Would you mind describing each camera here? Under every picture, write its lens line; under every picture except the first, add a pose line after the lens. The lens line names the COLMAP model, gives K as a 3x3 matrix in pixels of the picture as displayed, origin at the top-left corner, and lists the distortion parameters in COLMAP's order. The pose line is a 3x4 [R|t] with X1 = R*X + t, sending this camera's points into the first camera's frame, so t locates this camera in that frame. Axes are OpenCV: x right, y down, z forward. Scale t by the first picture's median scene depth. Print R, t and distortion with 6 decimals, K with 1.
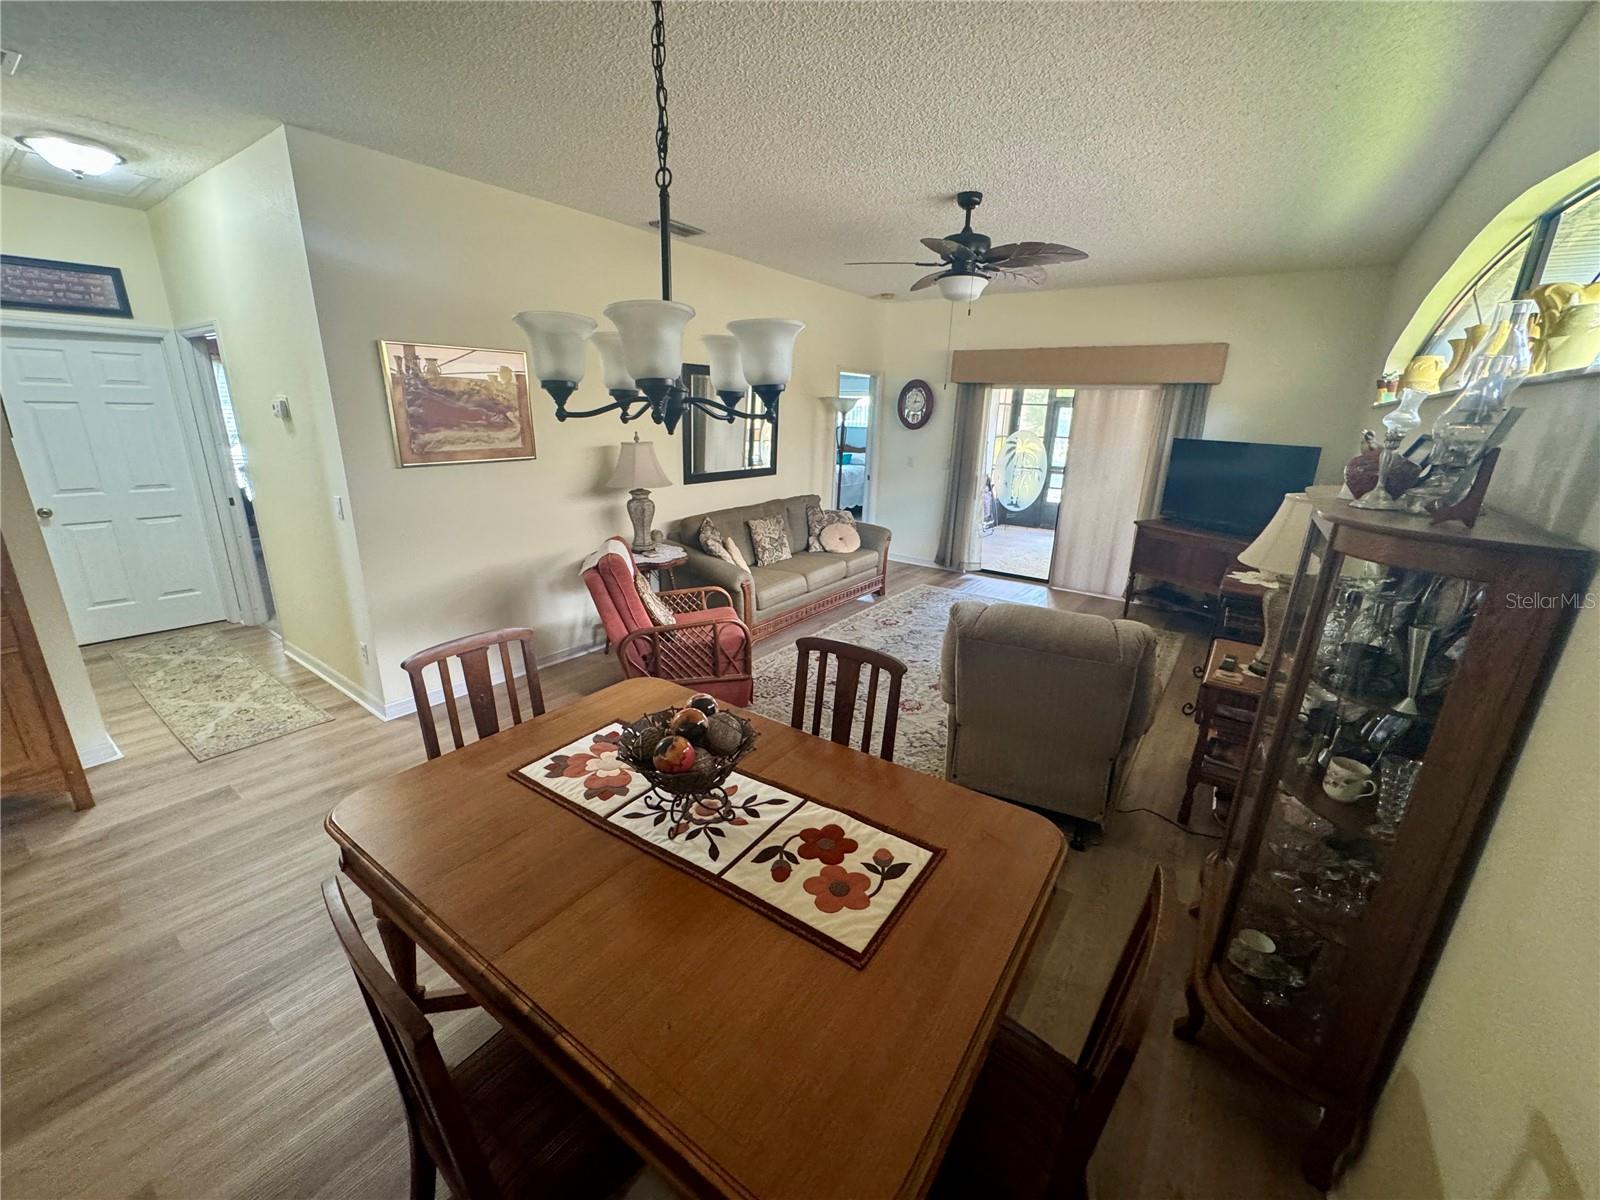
lens RADIAL K [[642.9, 0, 798.2], [0, 642.9, 599.5], [0, 0, 1]] dist [-0.000905, 0.000289]
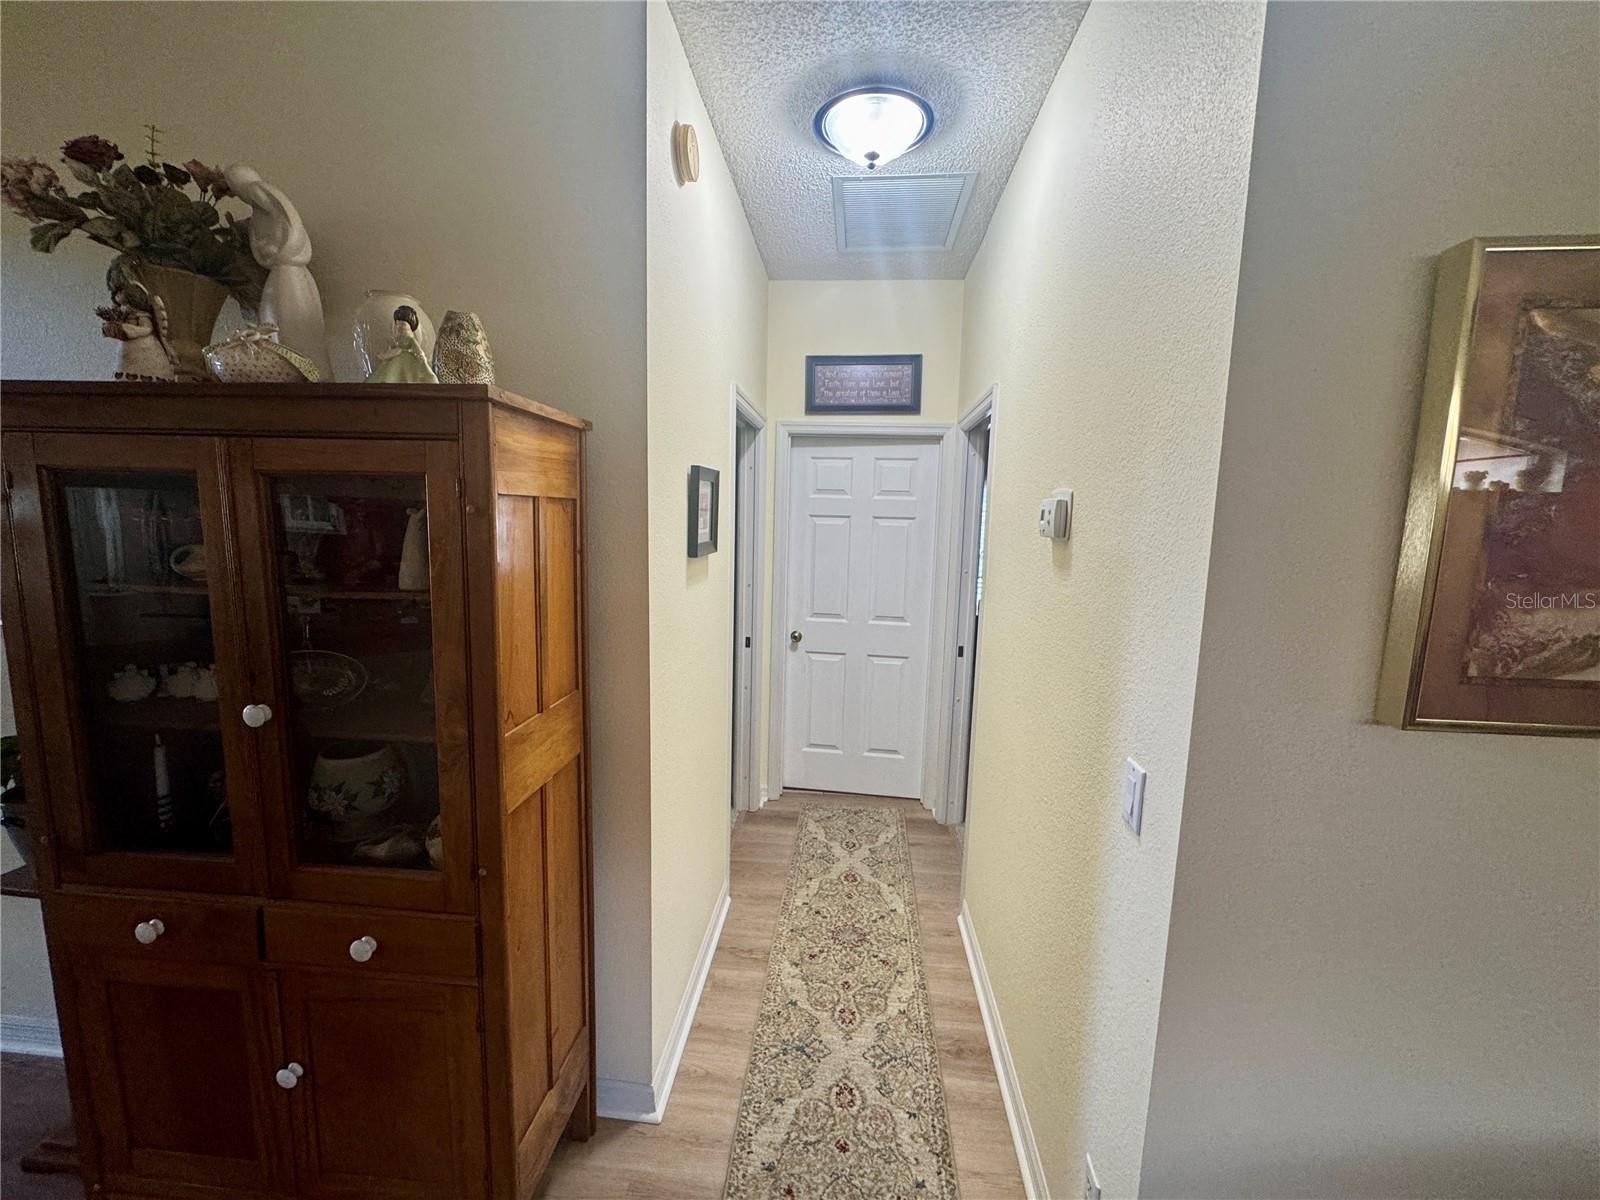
lens RADIAL K [[638.5, 0, 799.0], [0, 638.5, 597.0], [0, 0, 1]] dist [-0.002513, 0.000496]
pose [[0.516612, 0.097083, -0.850698, -0.422707], [-0.258643, 0.964831, -0.046961, -0.145633], [0.816220, 0.244288, 0.523553, 0.523046]]
